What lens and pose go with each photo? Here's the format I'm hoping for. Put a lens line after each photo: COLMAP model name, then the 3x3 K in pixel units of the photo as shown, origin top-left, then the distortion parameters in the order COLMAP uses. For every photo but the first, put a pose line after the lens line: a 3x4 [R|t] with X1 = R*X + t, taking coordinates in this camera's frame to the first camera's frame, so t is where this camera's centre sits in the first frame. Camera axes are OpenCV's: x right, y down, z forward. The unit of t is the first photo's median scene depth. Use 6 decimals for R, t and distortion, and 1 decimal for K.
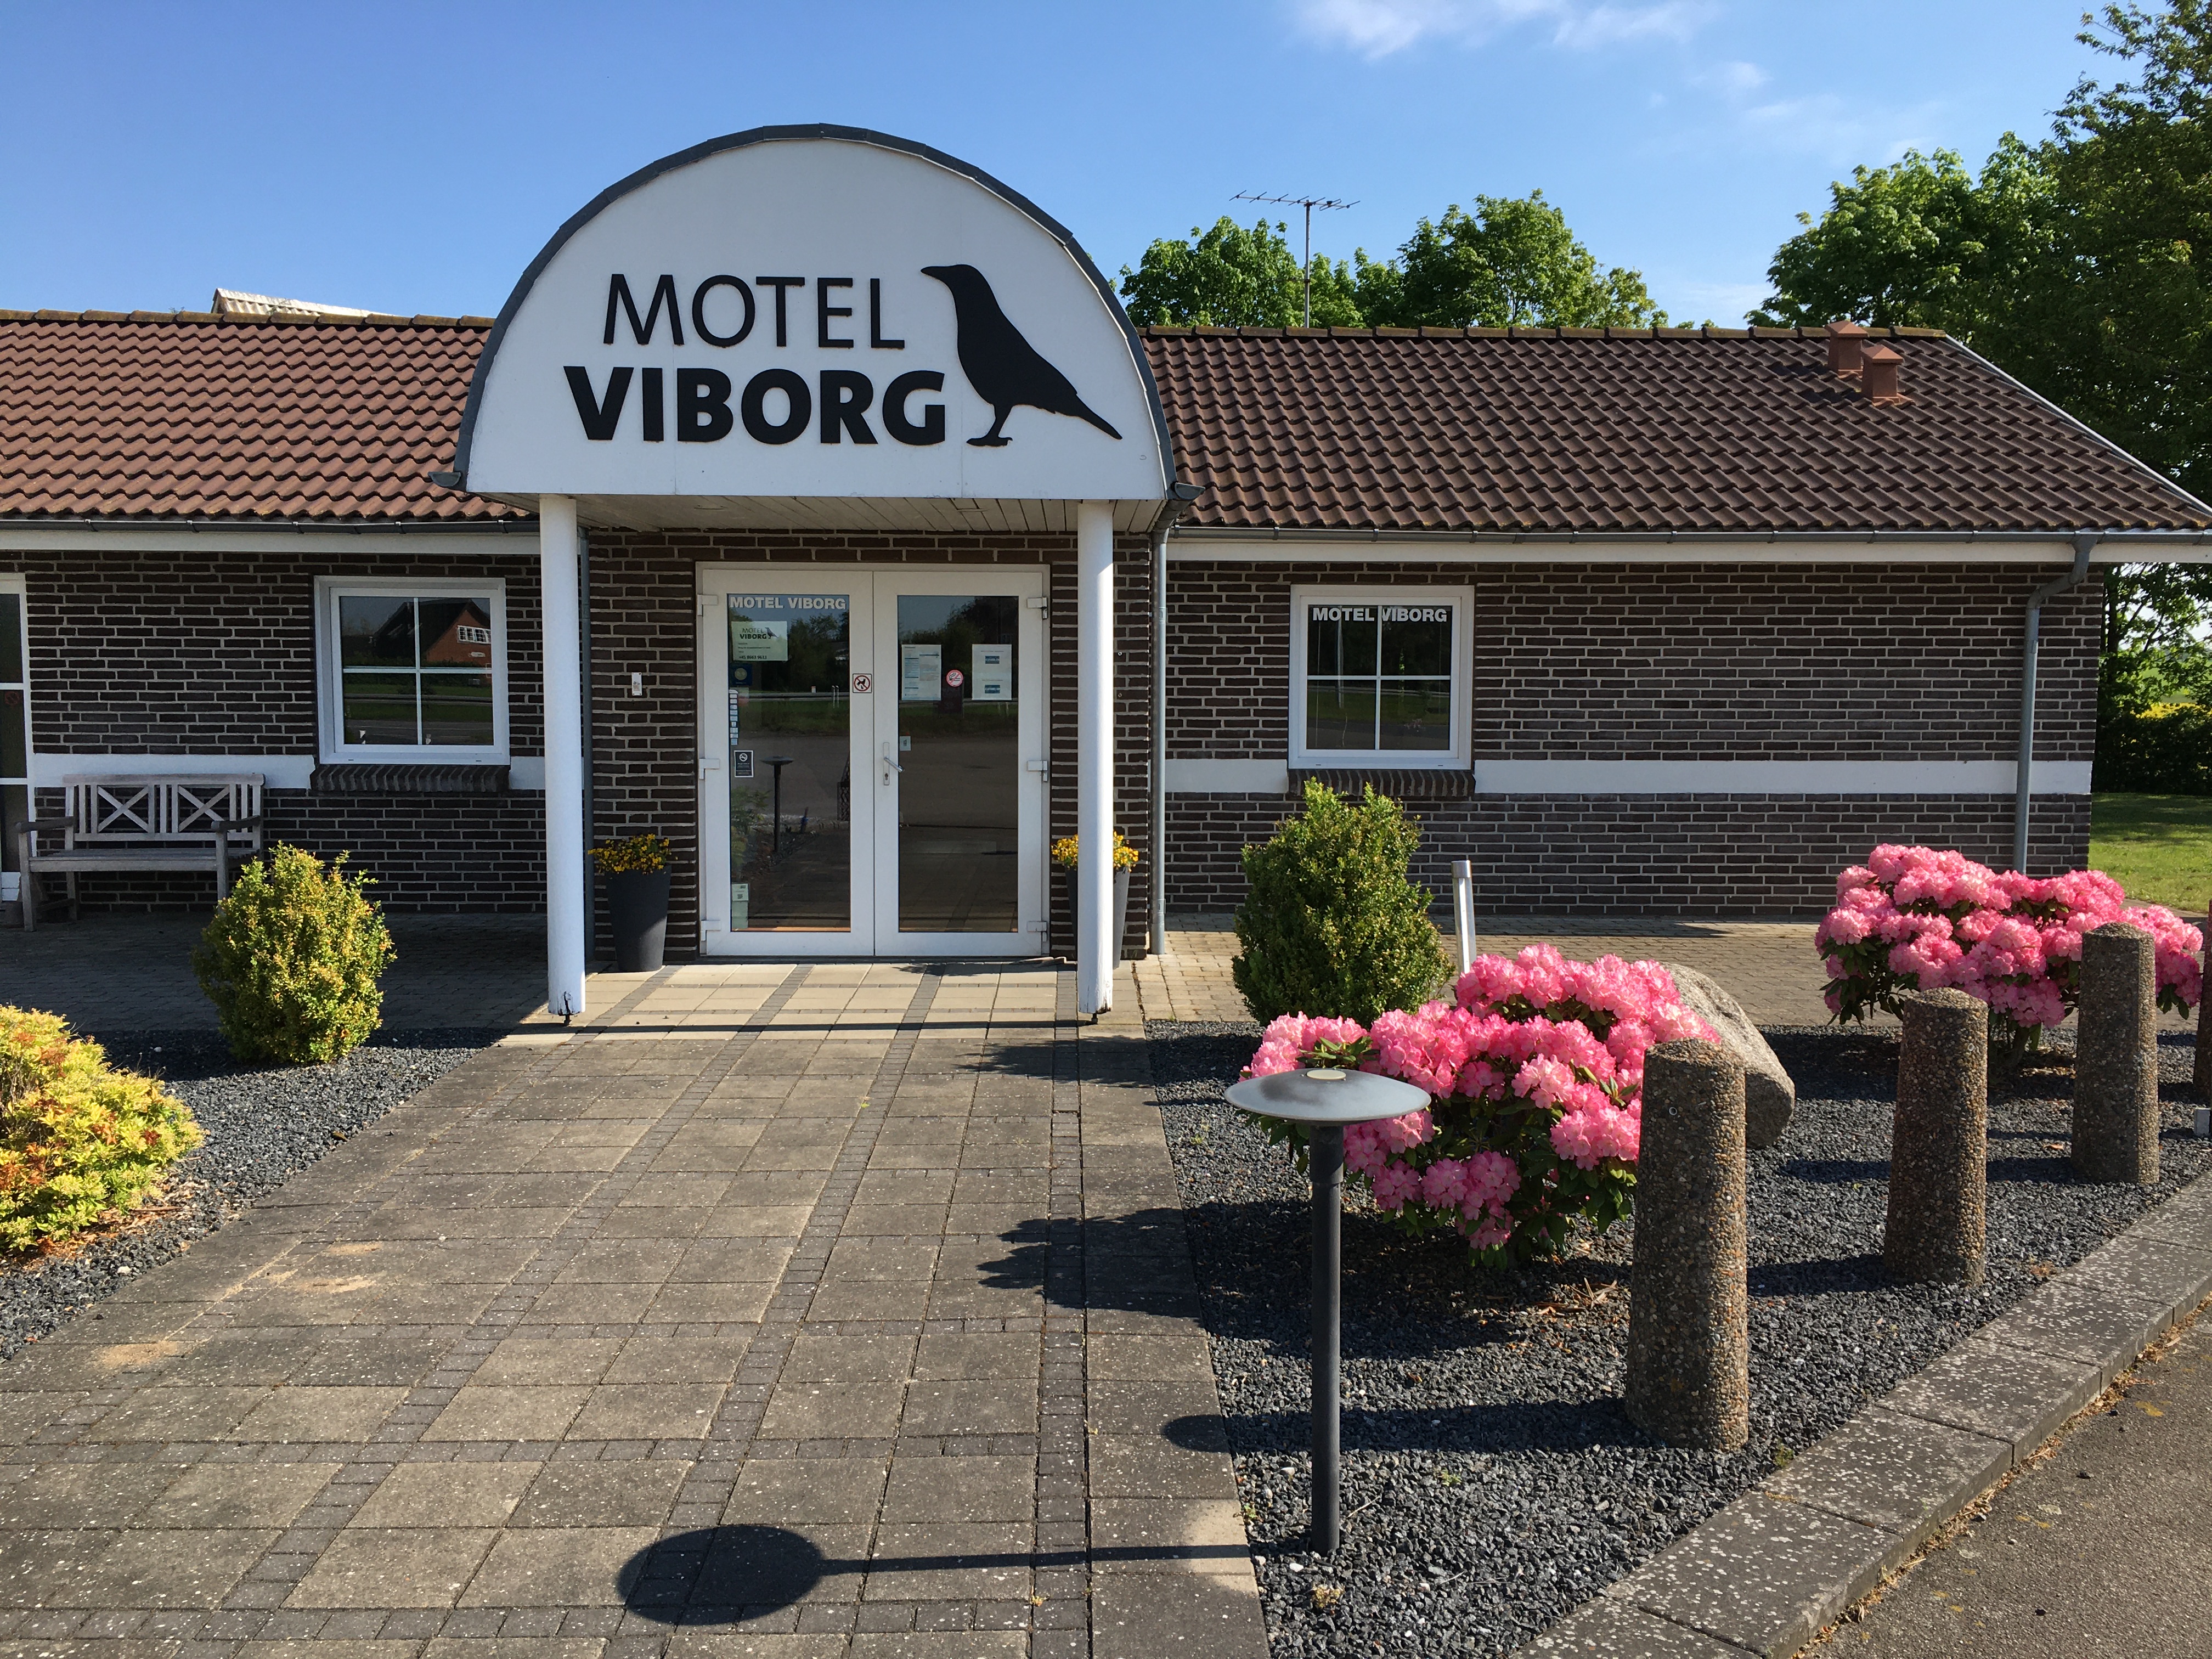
lens RADIAL K [[1869.8, 0, 1102.2], [0, 1869.8, 838.4], [0, 0, 1]] dist [0.038230, -0.009099]
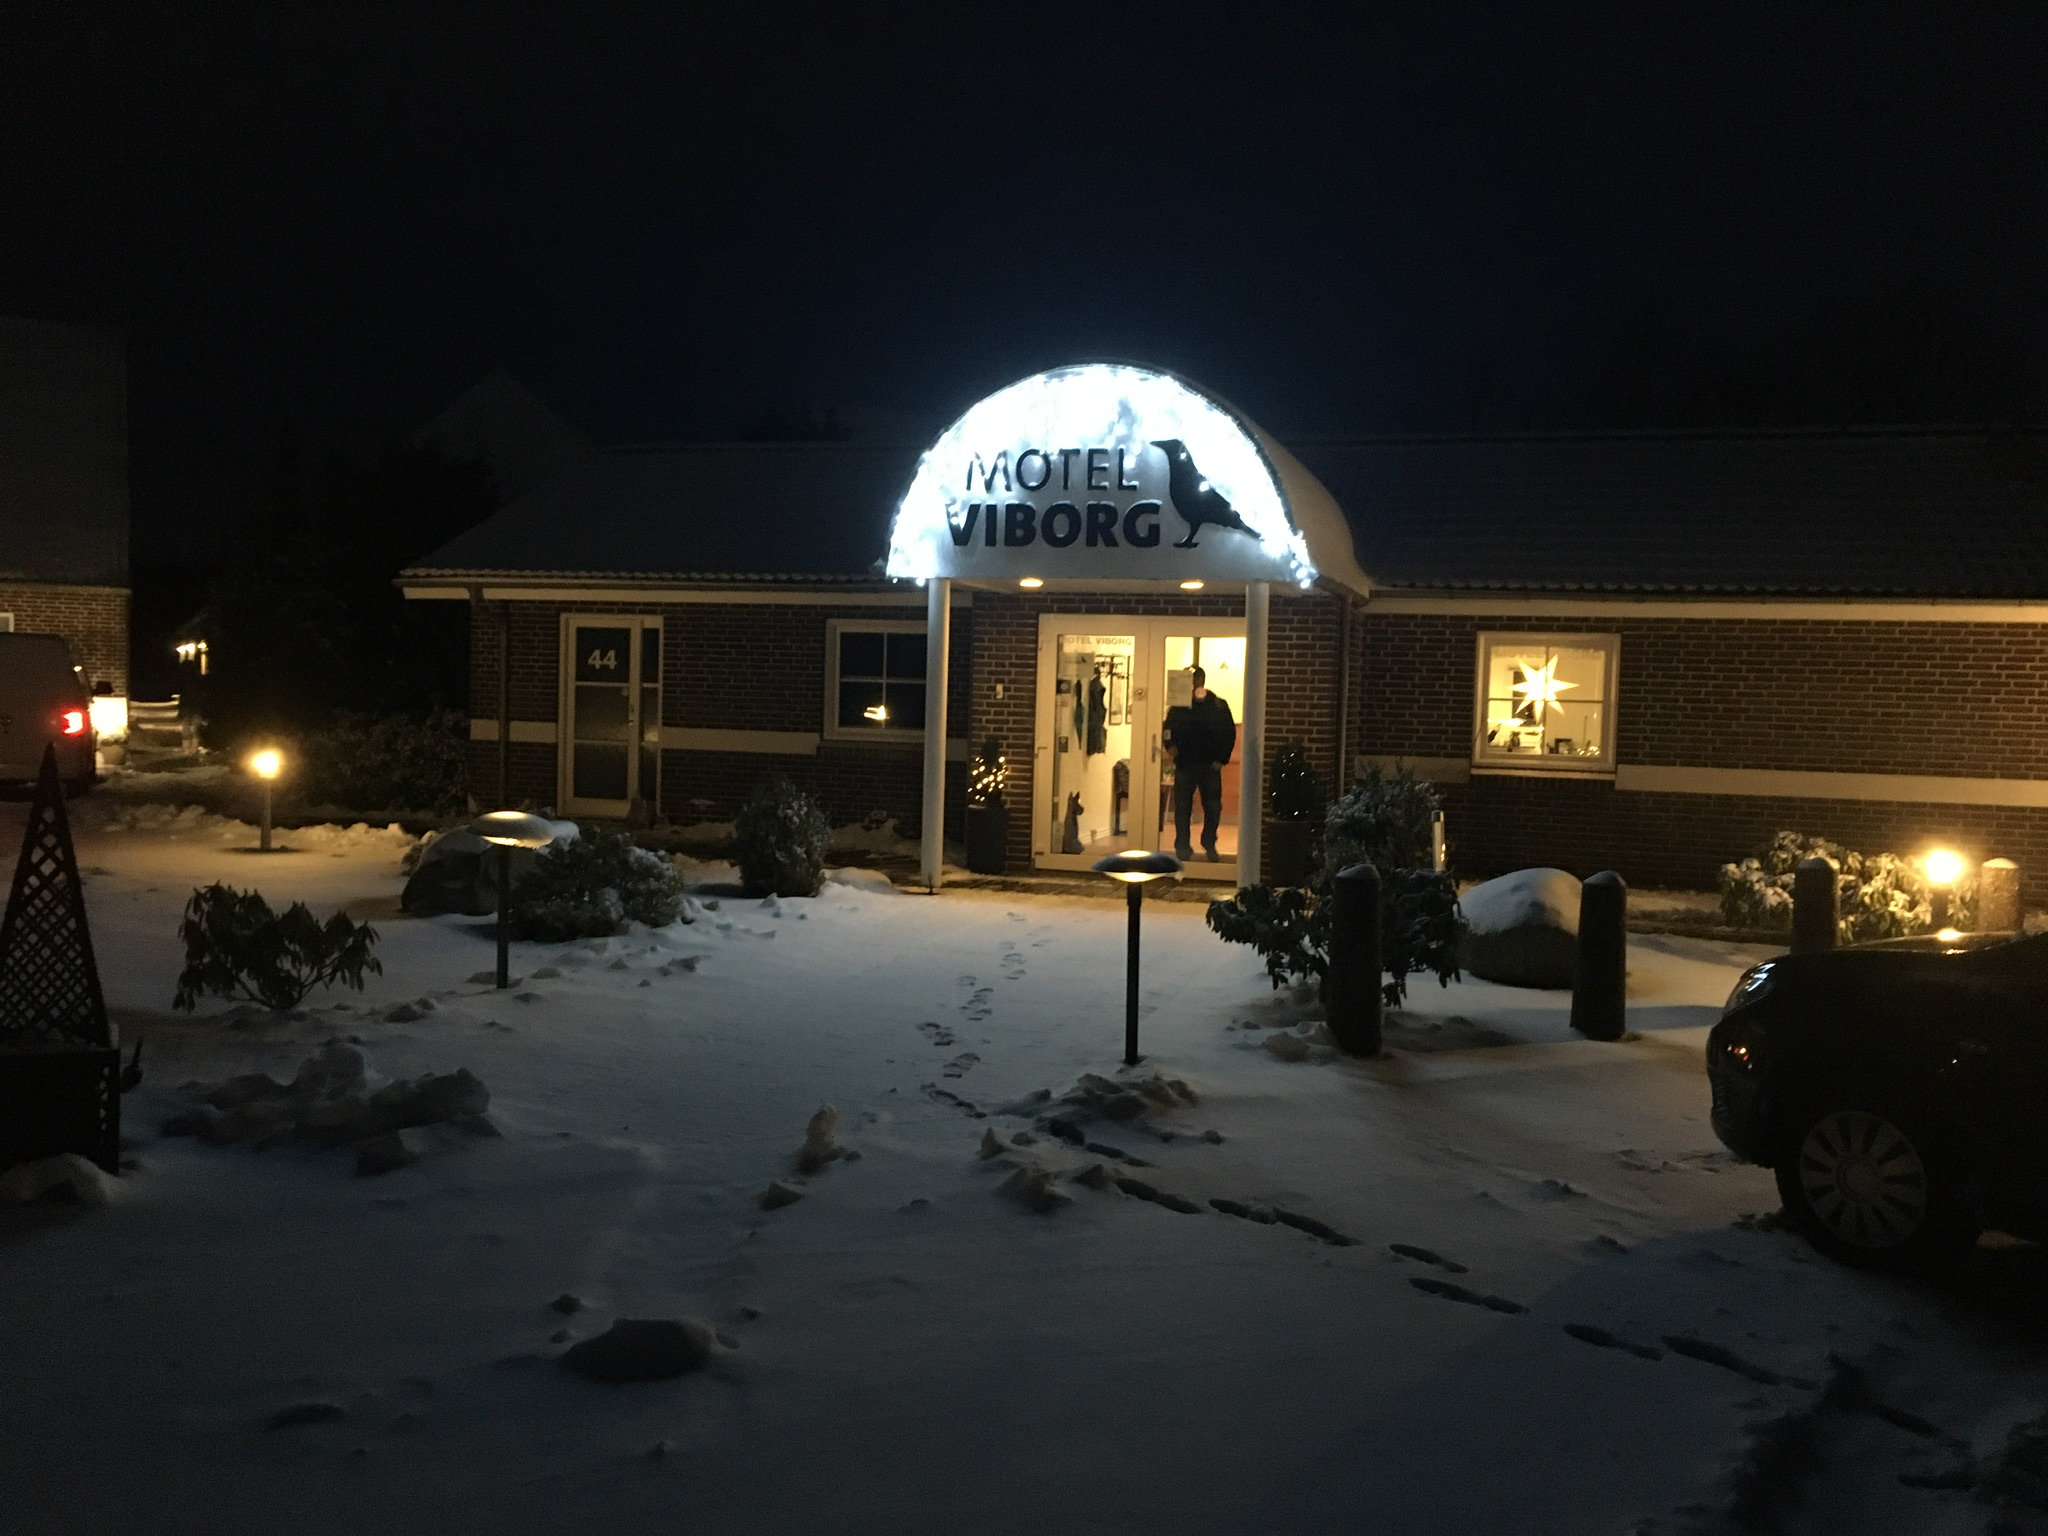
lens RADIAL K [[1731.1, 0, 1024.8], [0, 1731.1, 762.0], [0, 0, 1]] dist [0.038230, -0.009099]
pose [[0.950773, 0.036443, -0.307739, 0.184056], [-0.051447, 0.997843, -0.040782, 0.028998], [0.305588, 0.054607, 0.950597, -0.306649]]
